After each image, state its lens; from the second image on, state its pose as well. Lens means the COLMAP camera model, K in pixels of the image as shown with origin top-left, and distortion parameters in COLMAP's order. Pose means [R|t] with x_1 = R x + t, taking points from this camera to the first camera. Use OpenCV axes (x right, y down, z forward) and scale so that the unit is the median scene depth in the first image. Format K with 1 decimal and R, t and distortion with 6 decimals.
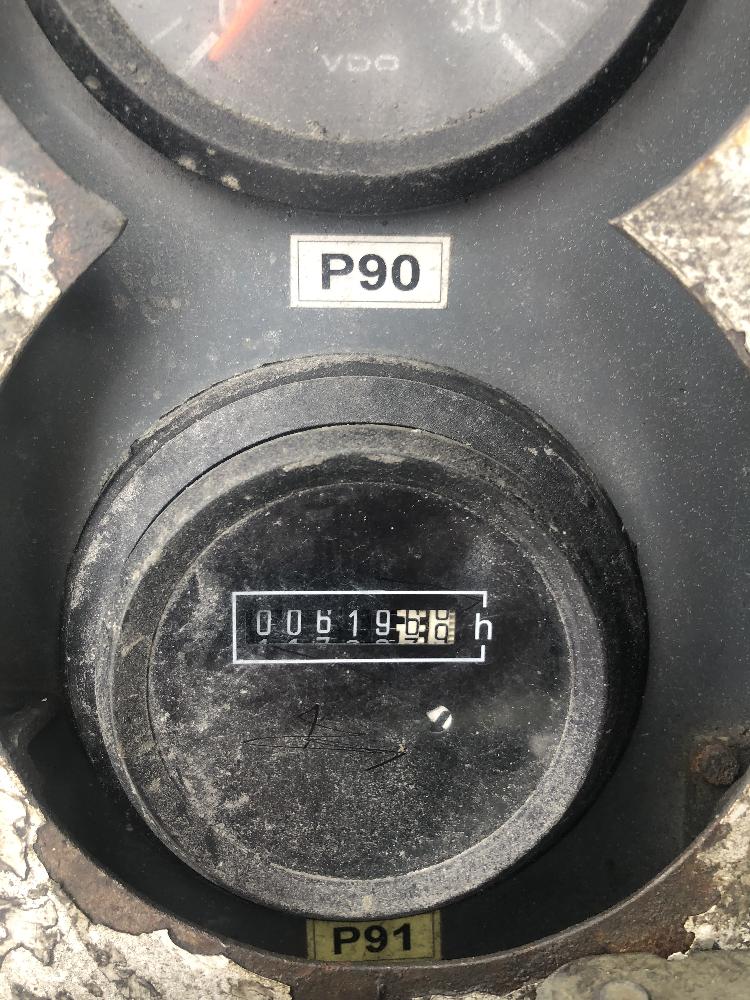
lens RADIAL K [[829.9, 0, 369.9], [0, 829.9, 500.9], [0, 0, 1]] dist [0.055015, -0.076323]
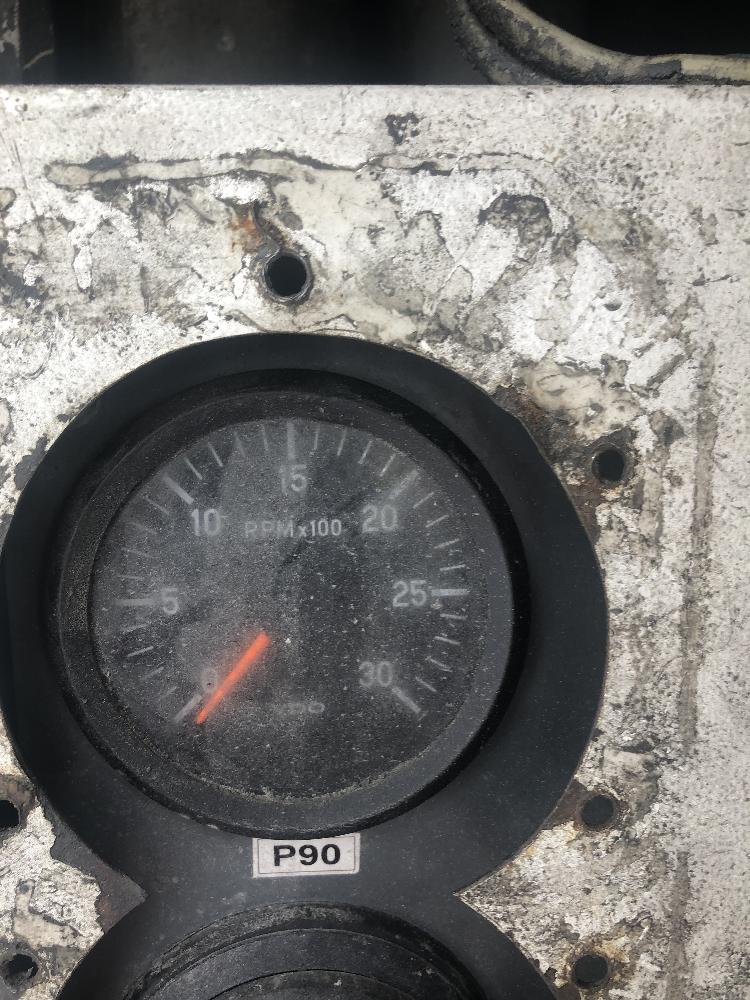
lens RADIAL K [[829.9, 0, 369.9], [0, 829.9, 500.9], [0, 0, 1]] dist [0.055015, -0.076323]
pose [[0.999127, -0.013290, 0.039616, 0.062722], [0.013340, 0.999911, -0.000991, -0.916633], [-0.039599, 0.001518, 0.999214, -0.499857]]
